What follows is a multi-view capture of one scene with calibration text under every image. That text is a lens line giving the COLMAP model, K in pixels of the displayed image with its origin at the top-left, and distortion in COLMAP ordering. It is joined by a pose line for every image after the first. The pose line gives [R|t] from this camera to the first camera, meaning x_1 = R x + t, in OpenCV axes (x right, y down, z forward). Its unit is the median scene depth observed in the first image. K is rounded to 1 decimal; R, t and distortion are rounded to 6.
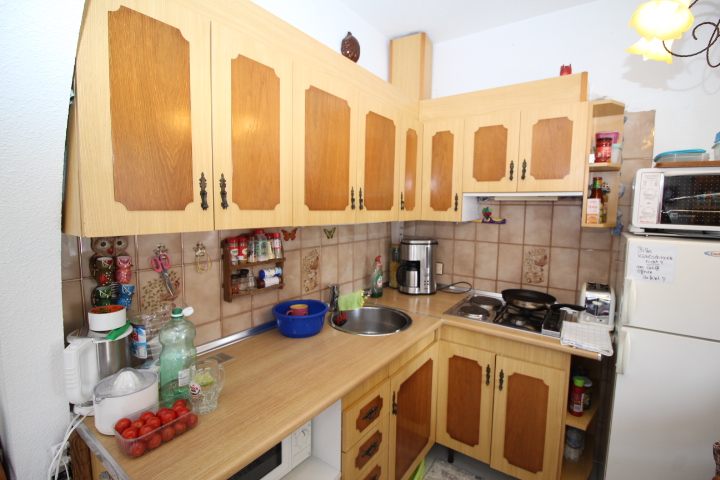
lens RADIAL K [[333.2, 0, 372.8], [0, 333.2, 236.1], [0, 0, 1]] dist [-0.006536, -0.007132]
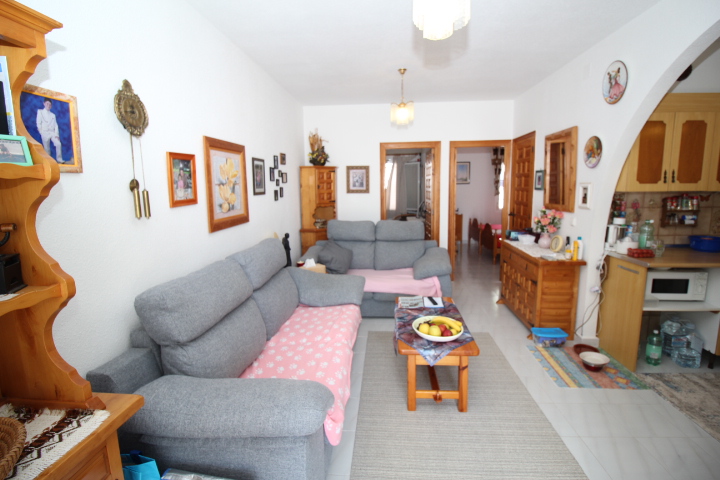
lens RADIAL K [[333.2, 0, 372.8], [0, 333.2, 229.1], [0, 0, 1]] dist [-0.006536, -0.007132]
pose [[0.513750, 0.089134, -0.853297, 0.355257], [-0.058503, 0.995913, 0.068809, 0.147148], [0.855943, 0.014570, 0.516865, -1.437489]]
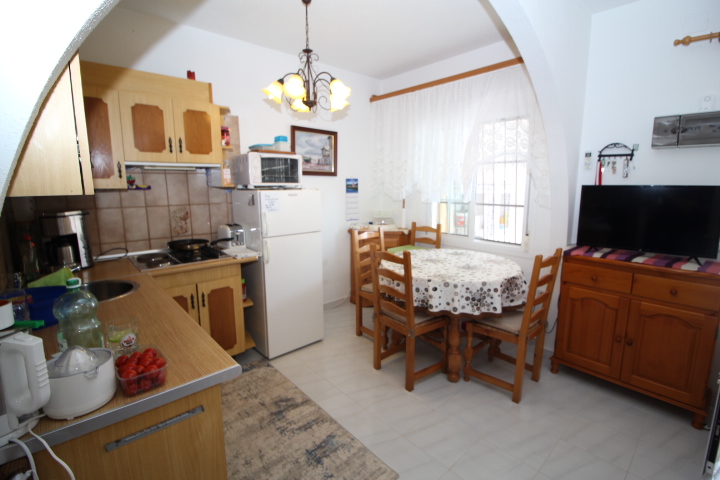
lens RADIAL K [[333.2, 0, 365.5], [0, 333.2, 236.0], [0, 0, 1]] dist [-0.006536, -0.007132]
pose [[0.233024, -0.169391, 0.957605, -0.744253], [0.094885, 0.983975, 0.150966, 0.025853], [-0.967831, 0.055684, 0.245363, -0.011592]]
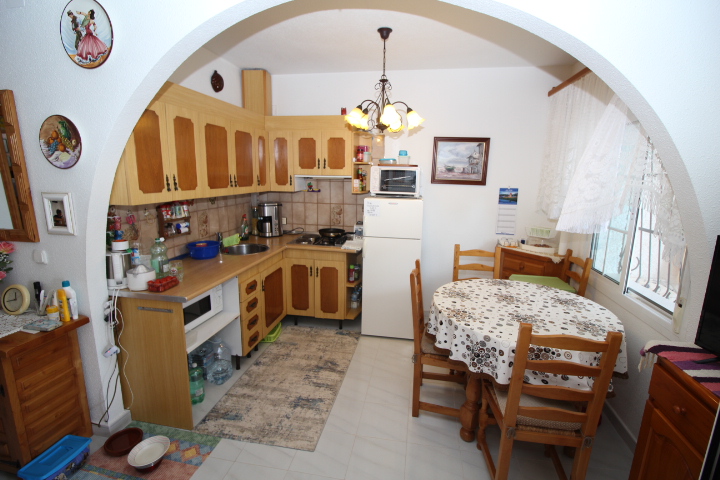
lens RADIAL K [[333.2, 0, 365.3], [0, 333.2, 235.1], [0, 0, 1]] dist [-0.006536, -0.007132]
pose [[0.913240, -0.076043, 0.400262, -0.132830], [0.035240, 0.993489, 0.108342, 0.008504], [-0.405895, -0.084837, 0.909974, -0.913885]]
